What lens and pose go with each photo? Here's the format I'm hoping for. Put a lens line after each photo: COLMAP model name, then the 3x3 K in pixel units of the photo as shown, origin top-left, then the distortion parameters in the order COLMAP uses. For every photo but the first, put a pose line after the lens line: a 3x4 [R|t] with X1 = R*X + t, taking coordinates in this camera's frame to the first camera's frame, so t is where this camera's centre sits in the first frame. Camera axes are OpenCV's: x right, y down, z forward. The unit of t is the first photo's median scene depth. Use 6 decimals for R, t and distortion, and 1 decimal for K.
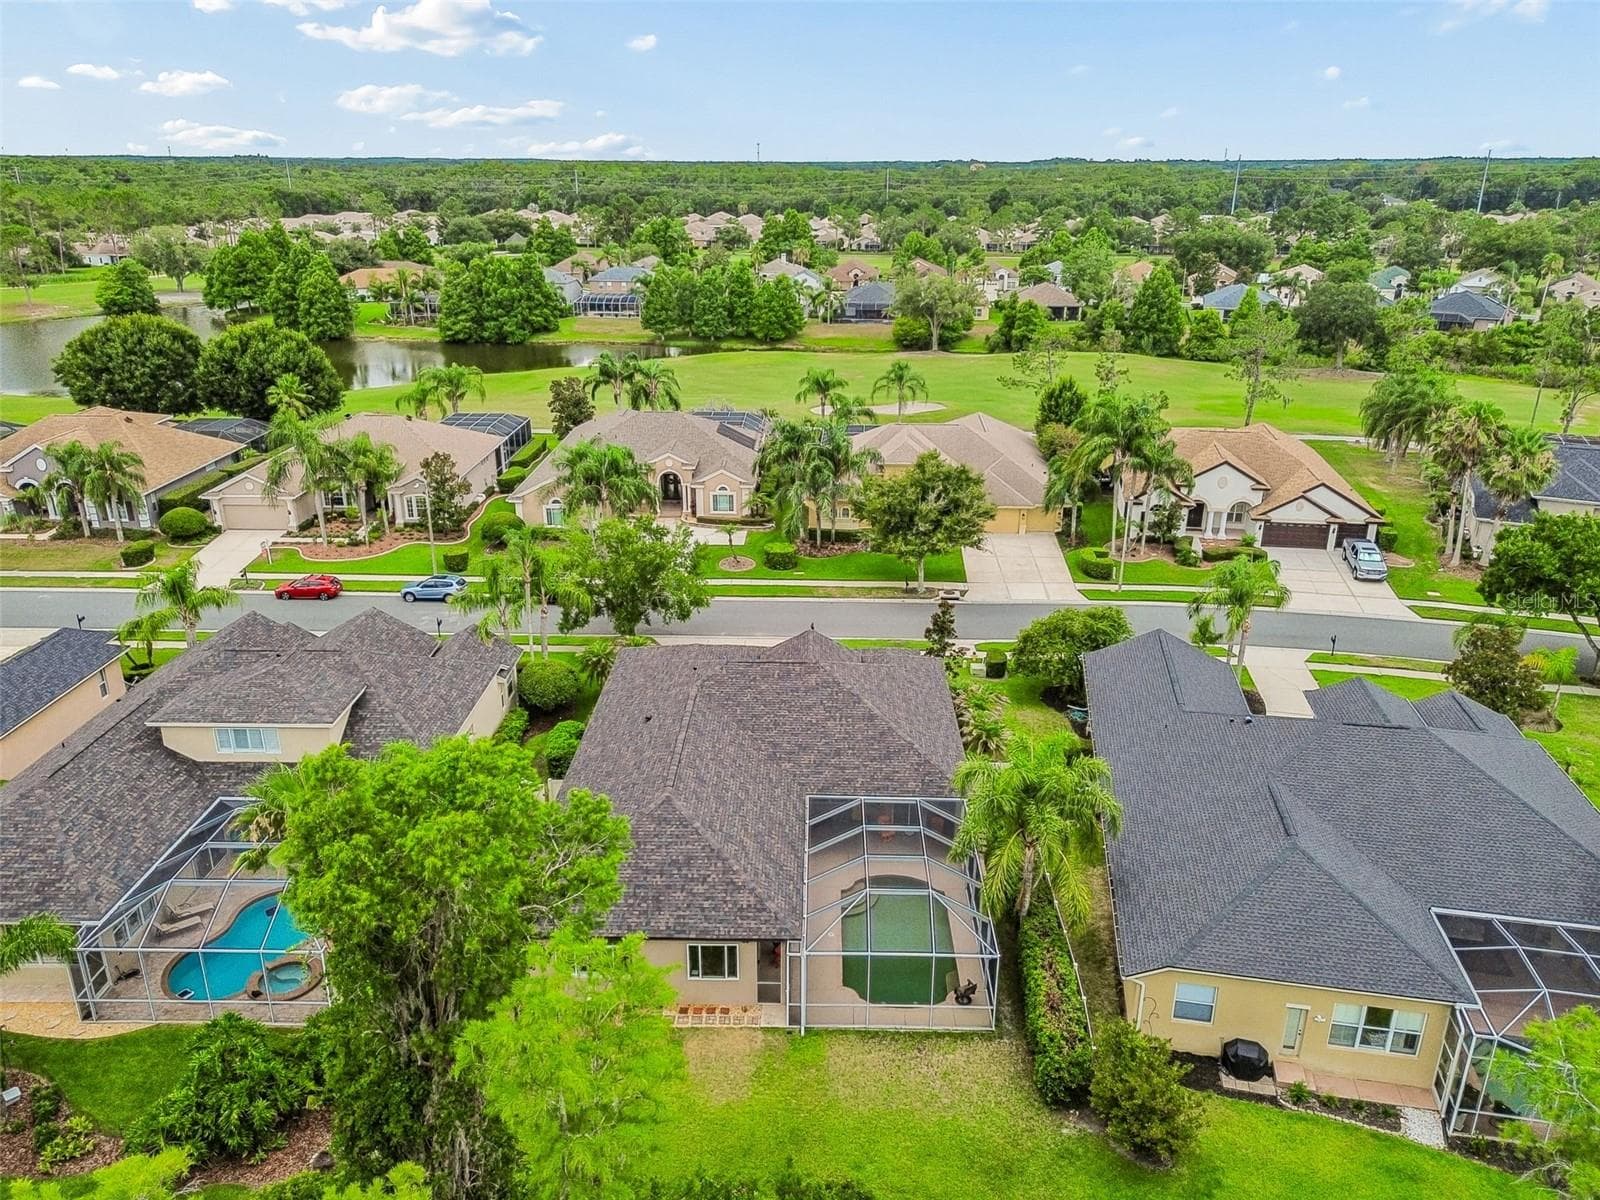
lens RADIAL K [[1155.4, 0, 804.5], [0, 1155.4, 621.8], [0, 0, 1]] dist [0.049144, -0.040537]
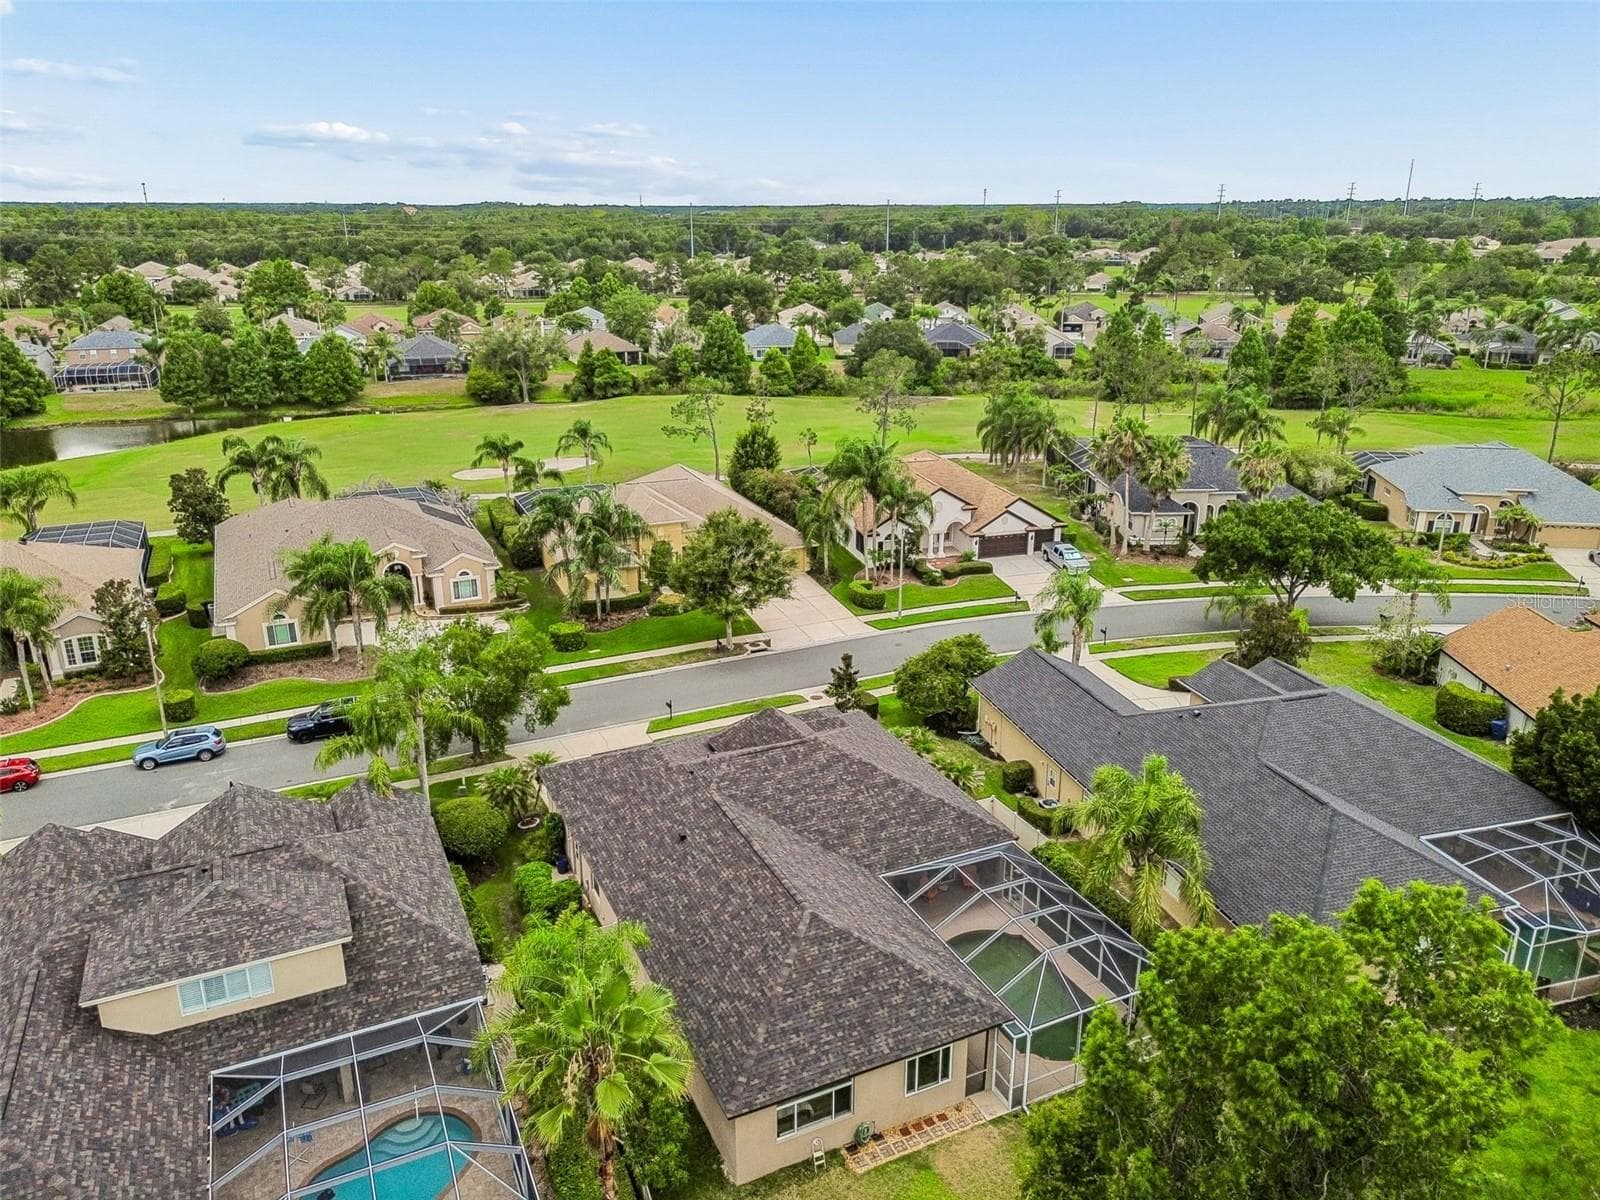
lens RADIAL K [[1152.0, 0, 800.0], [0, 1152.0, 600.0], [0, 0, 1]] dist [0.089833, -0.104843]
pose [[0.891119, -0.148032, 0.428944, -0.245451], [0.168764, 0.985601, -0.010464, -0.043544], [-0.421218, 0.081715, 0.903271, 0.070553]]
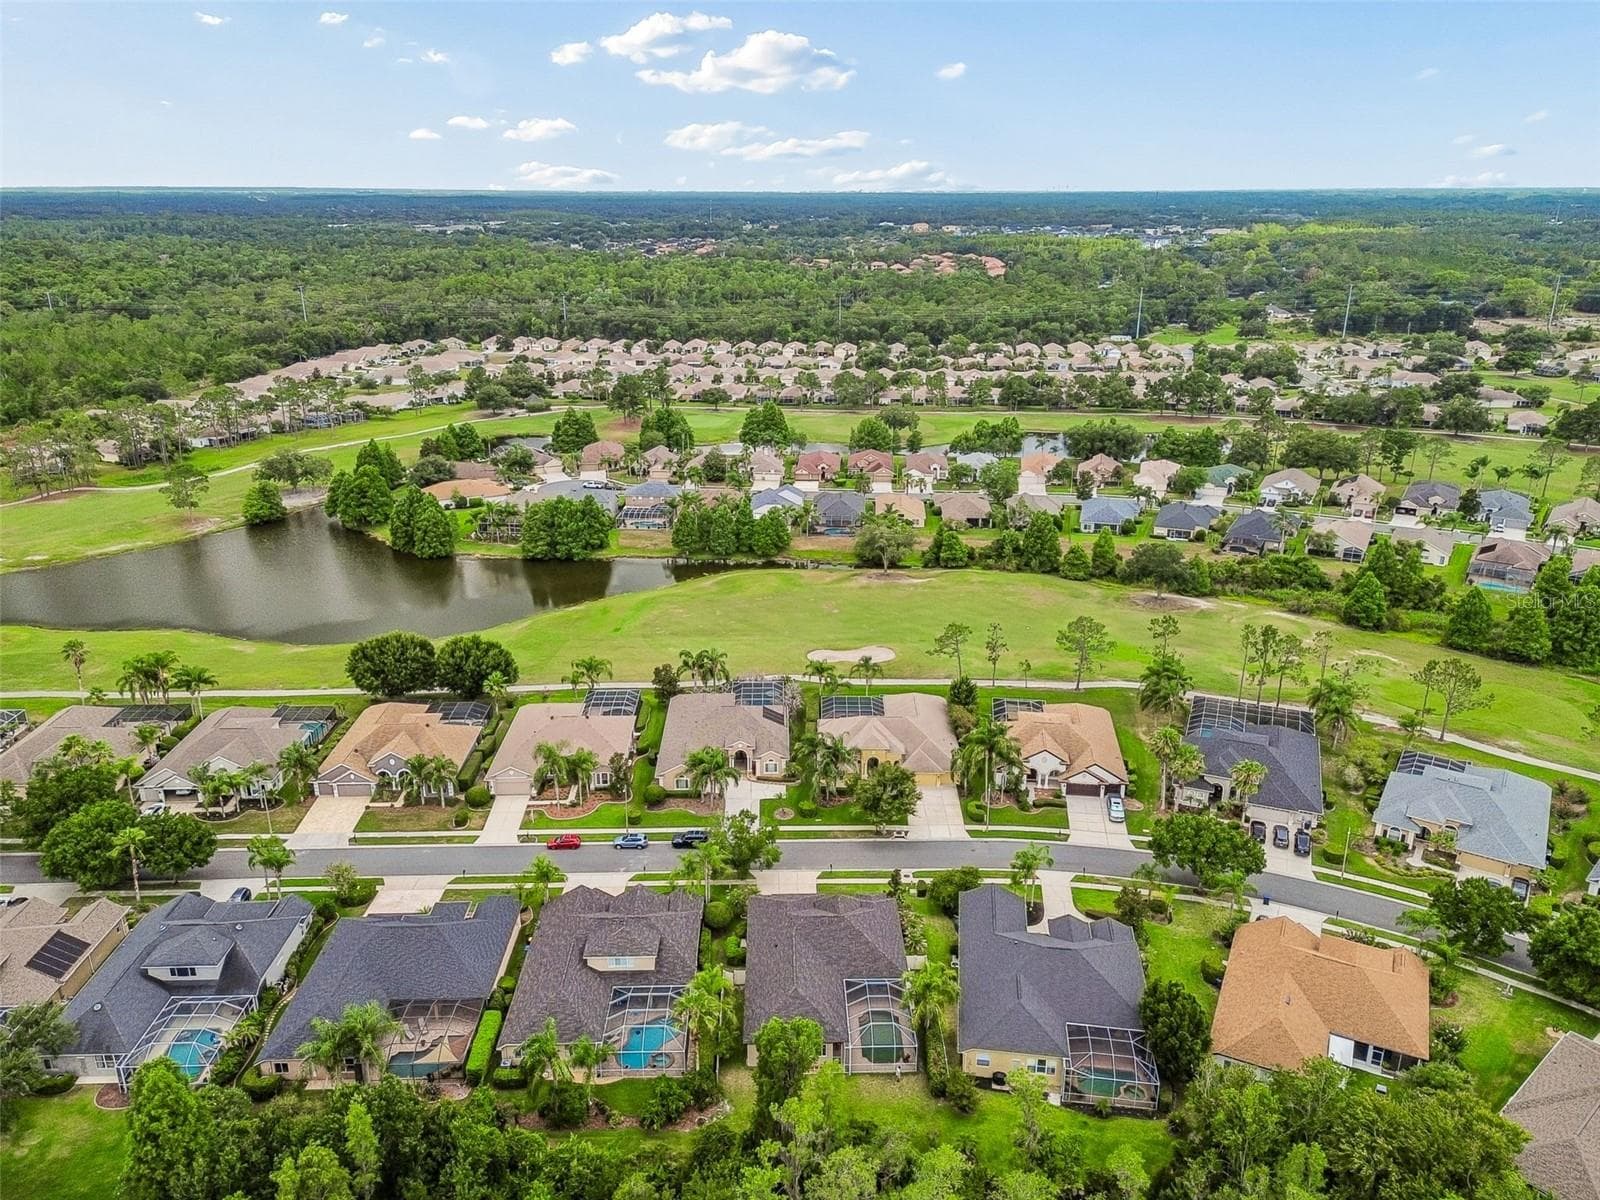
lens RADIAL K [[1215.3, 0, 800.0], [0, 1215.3, 600.0], [0, 0, 1]] dist [0.066772, -0.040253]
pose [[0.999012, -0.018381, 0.040451, -0.104219], [0.019014, 0.999702, -0.015310, -0.355989], [-0.040158, 0.016064, 0.999064, -0.938803]]
